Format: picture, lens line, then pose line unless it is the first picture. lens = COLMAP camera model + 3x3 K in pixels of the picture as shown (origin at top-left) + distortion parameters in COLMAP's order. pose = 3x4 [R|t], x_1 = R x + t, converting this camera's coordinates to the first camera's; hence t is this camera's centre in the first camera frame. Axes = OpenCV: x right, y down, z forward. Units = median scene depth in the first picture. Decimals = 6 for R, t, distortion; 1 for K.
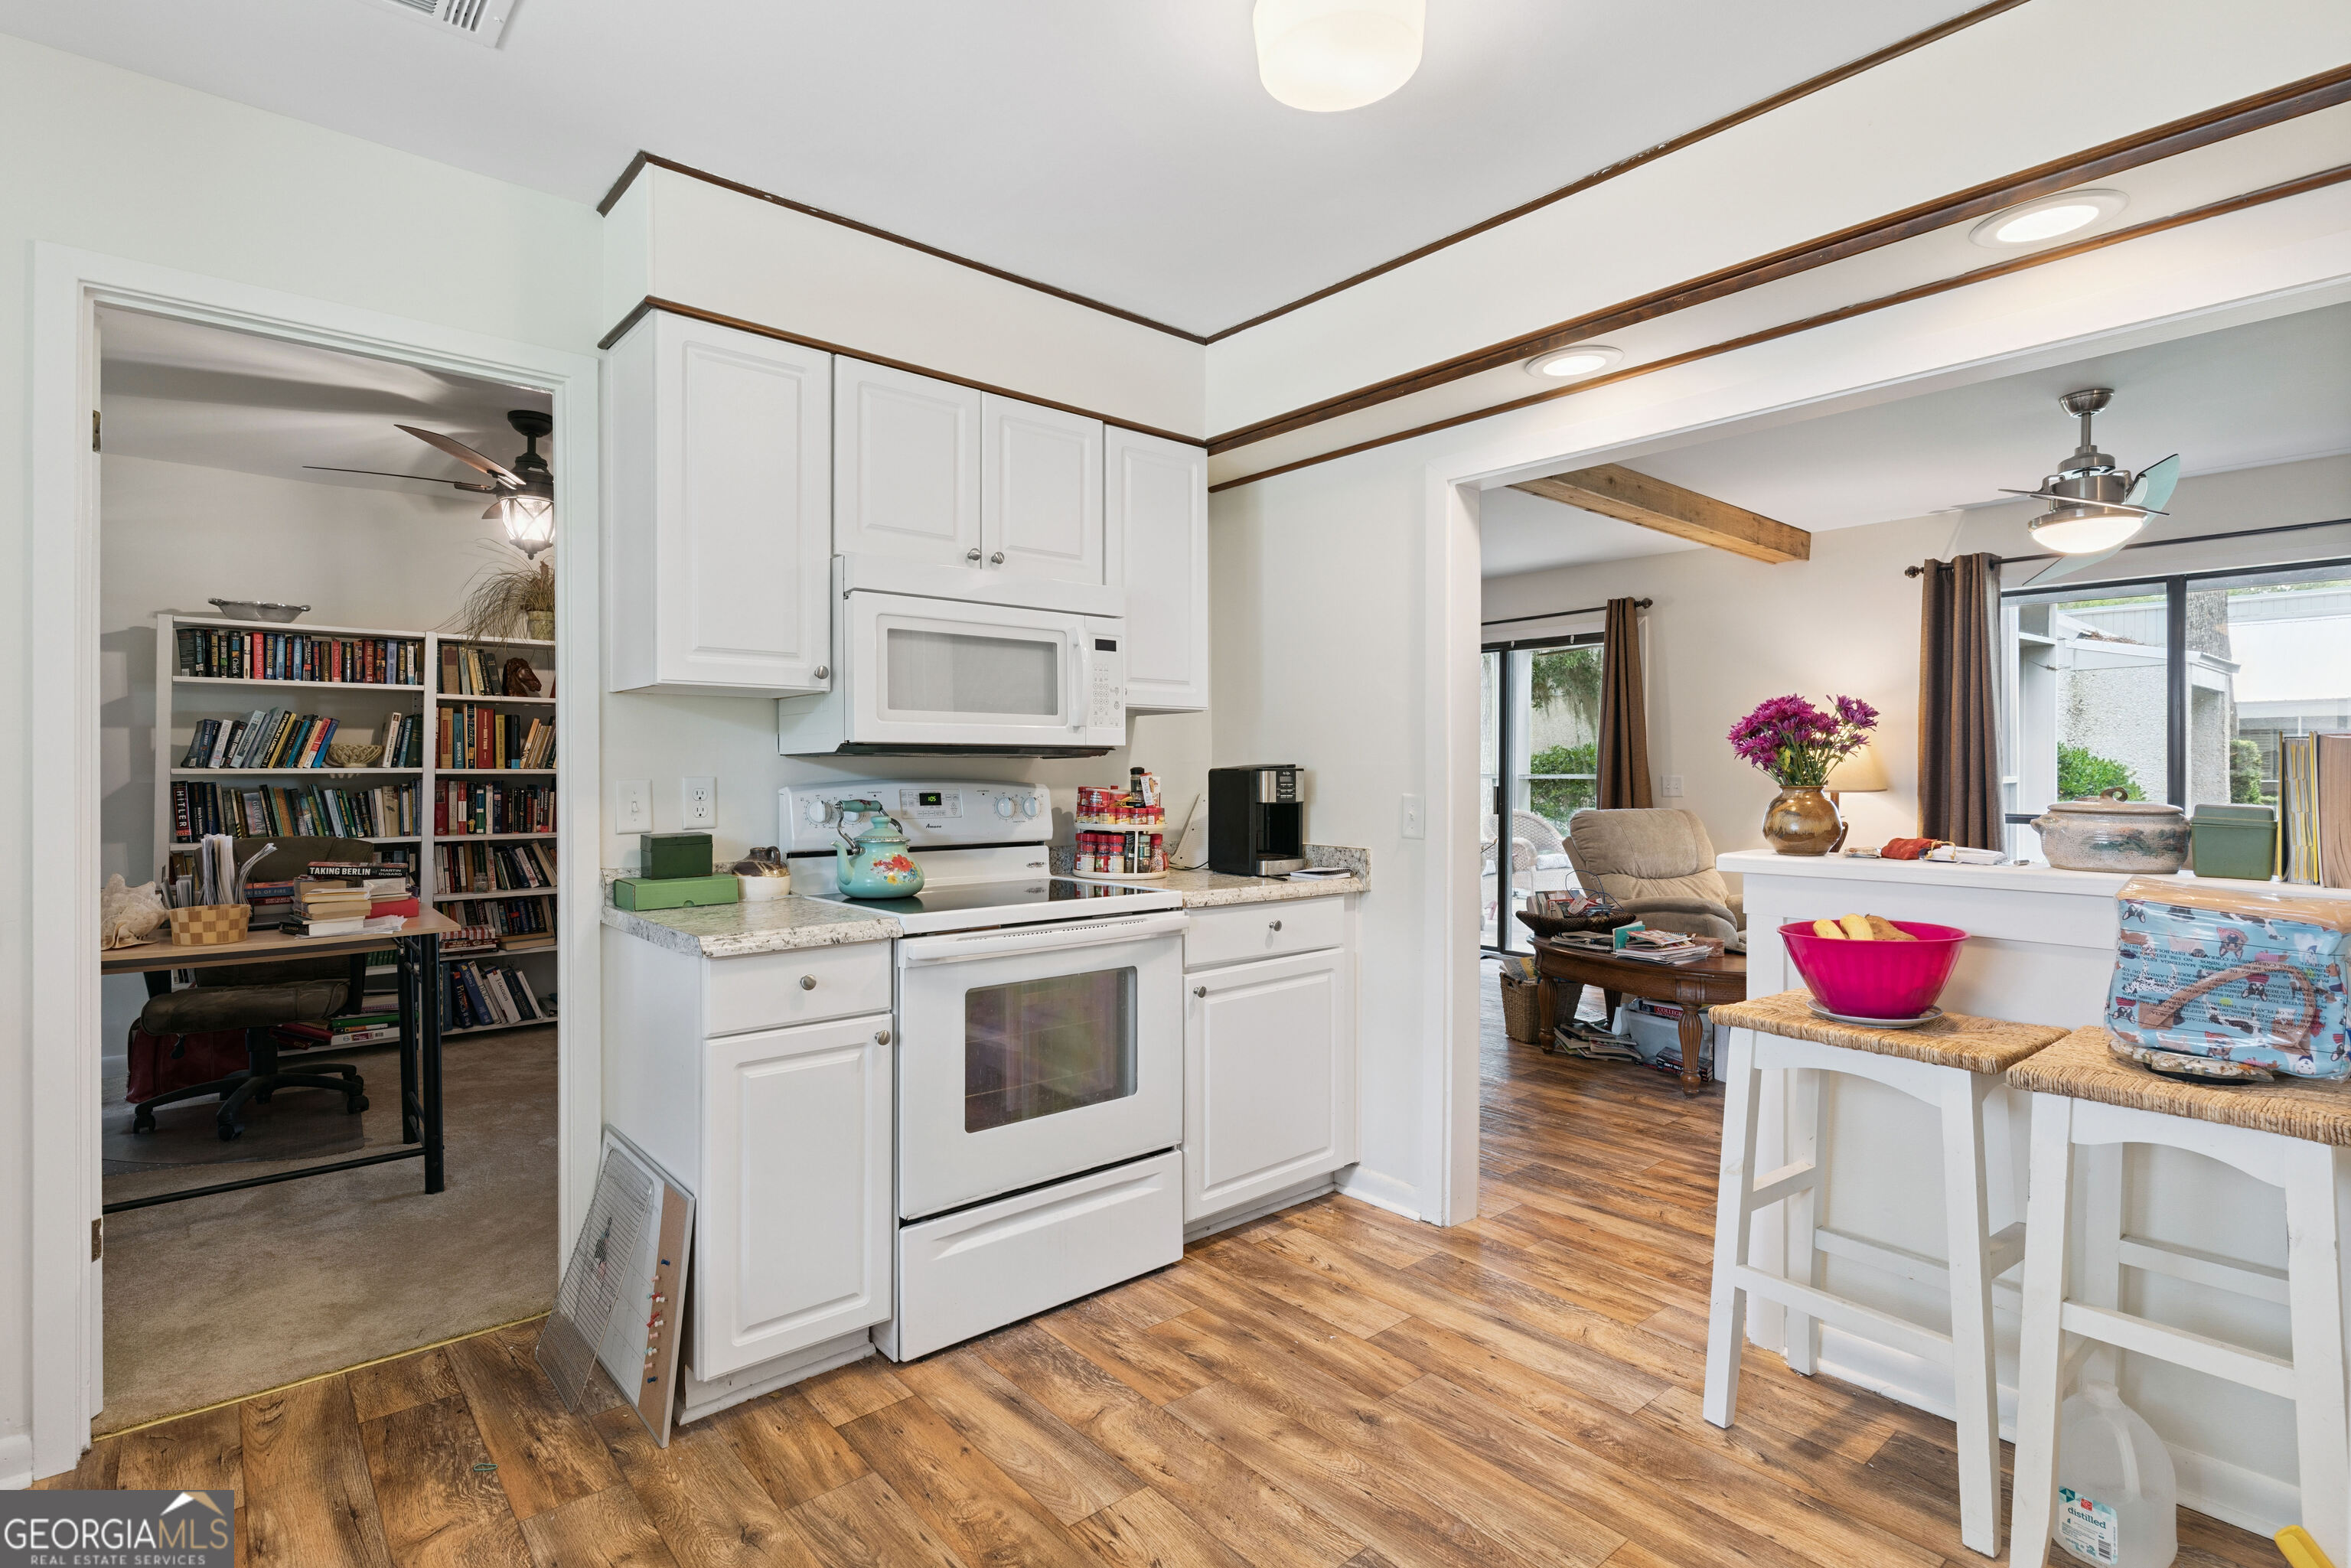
lens RADIAL K [[1120.6, 0, 1159.2], [0, 1120.6, 760.8], [0, 0, 1]] dist [0.008390, -0.002179]
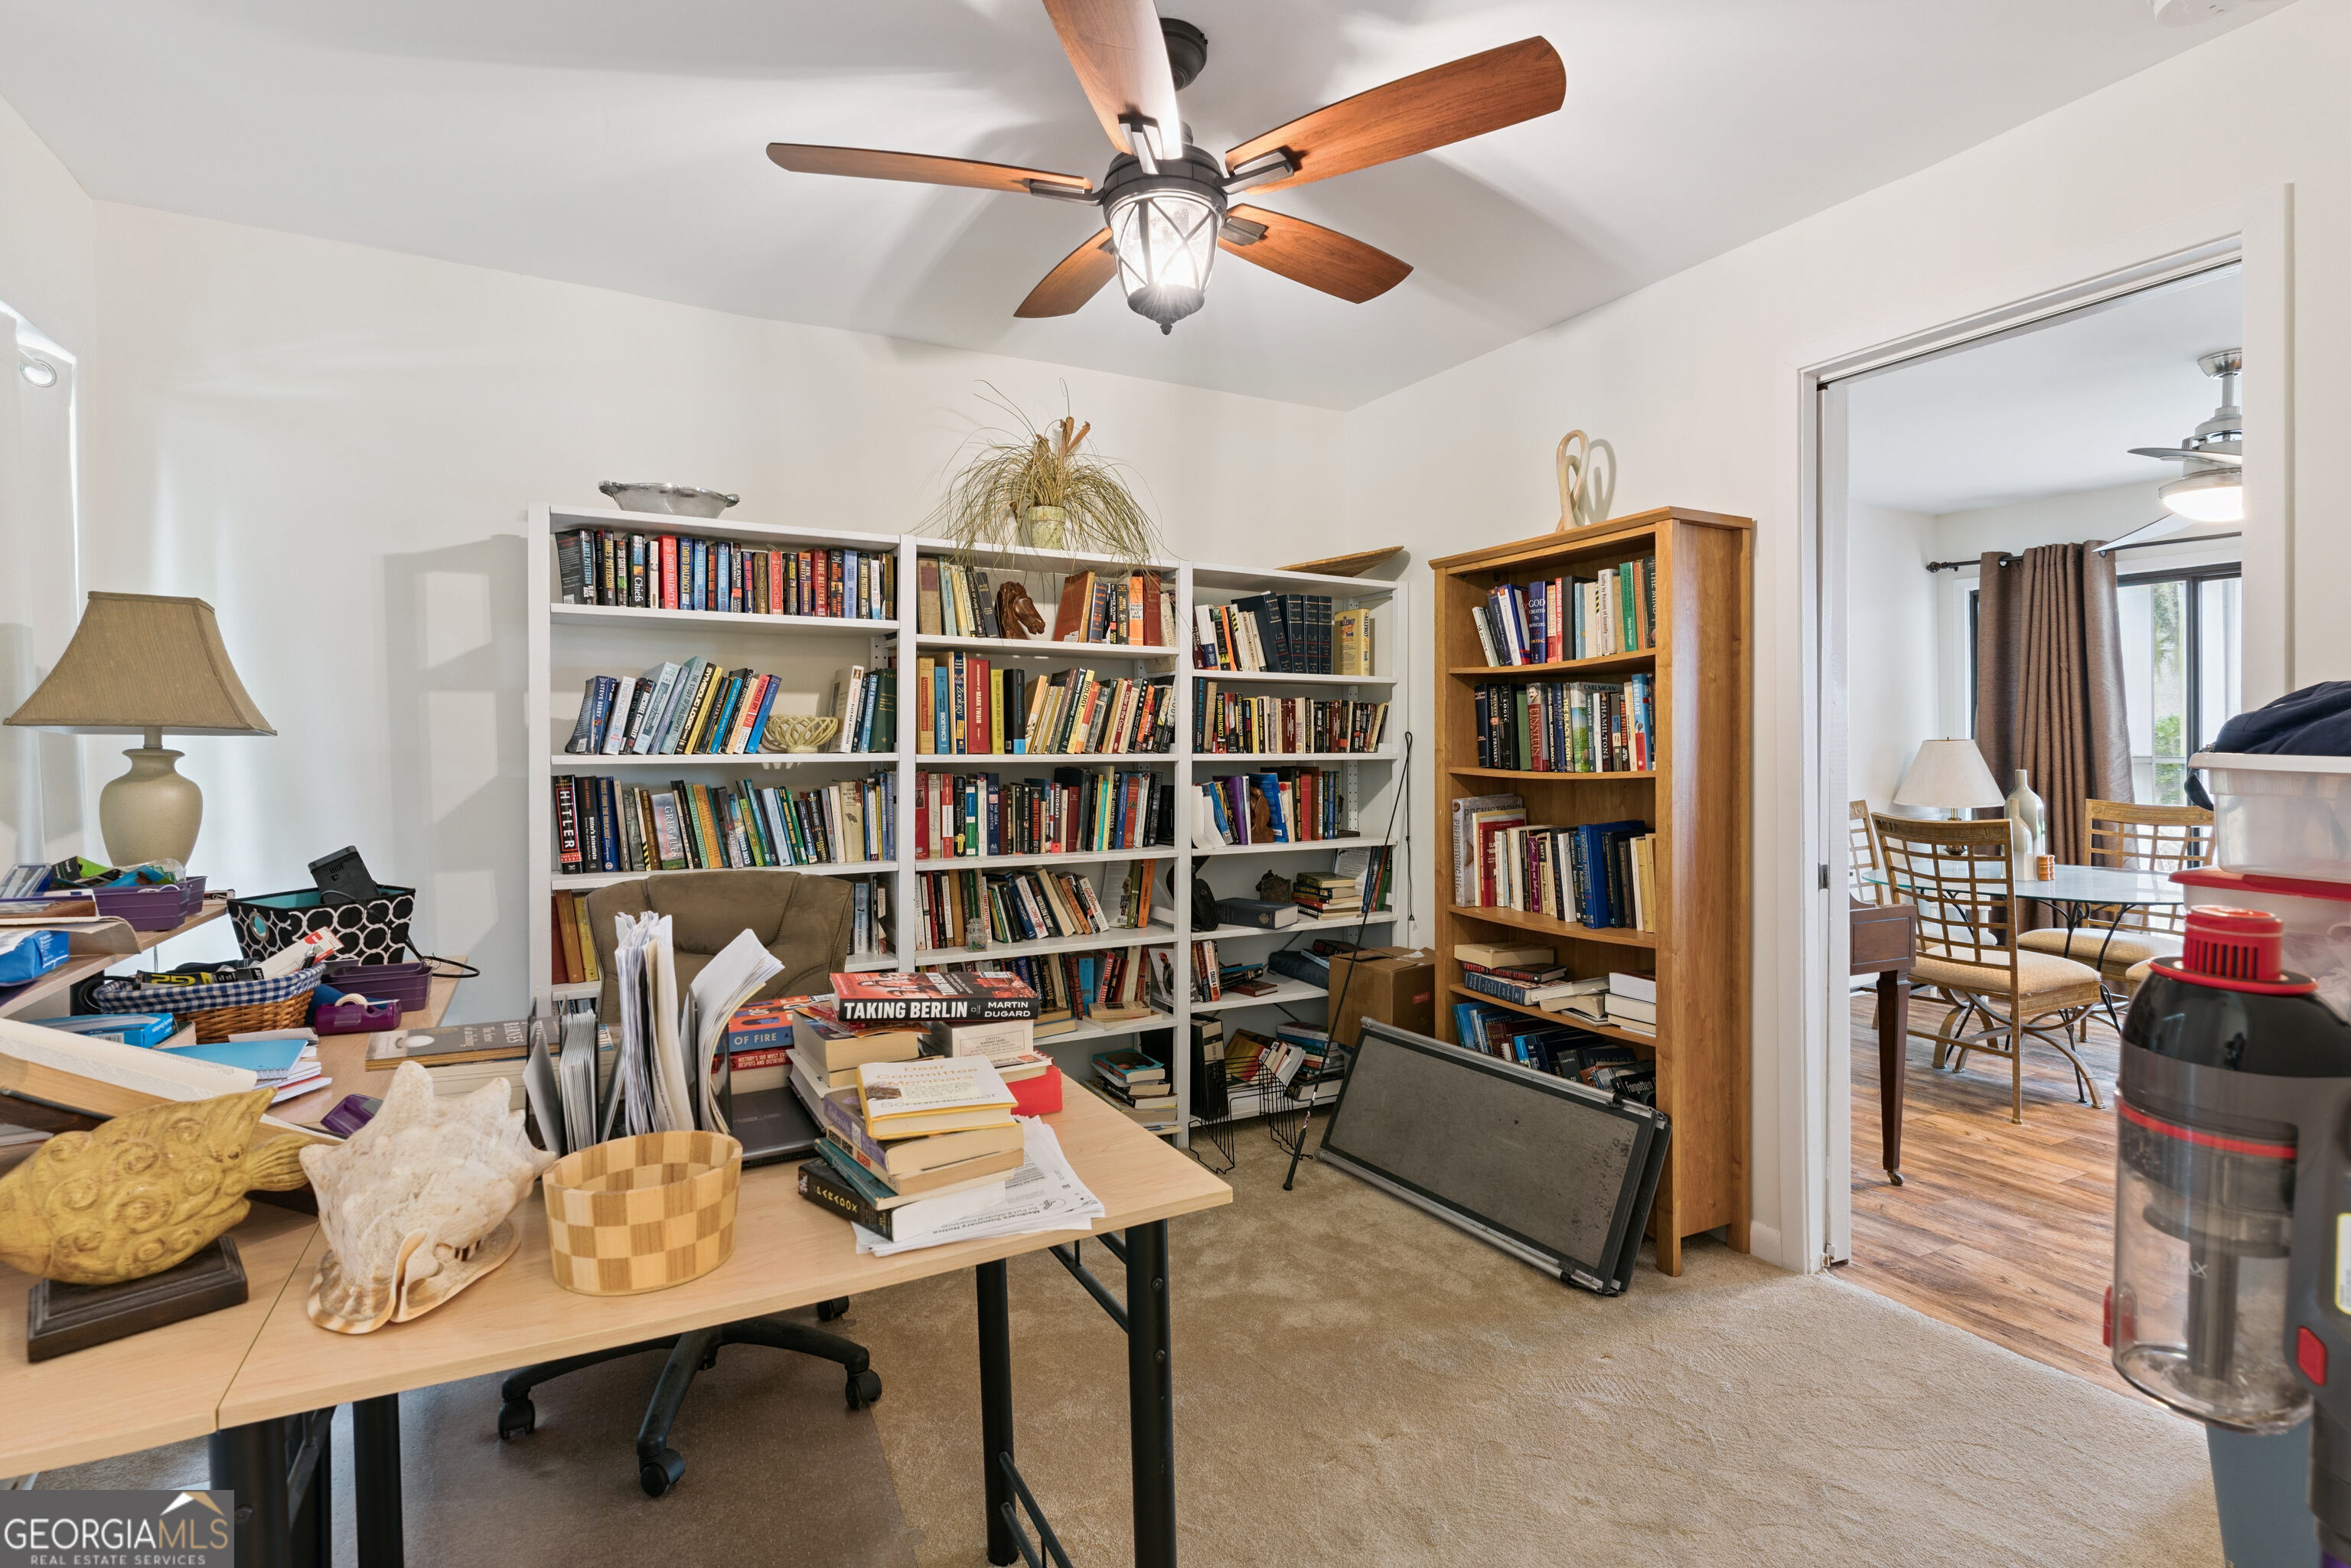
lens RADIAL K [[1120.6, 0, 1191.9], [0, 1120.6, 765.8], [0, 0, 1]] dist [0.008390, -0.002179]
pose [[0.978923, 0.000110, -0.204229, -0.370951], [0.004241, 0.999773, 0.020867, 0.001128], [0.204185, -0.021293, 0.978701, 0.426556]]
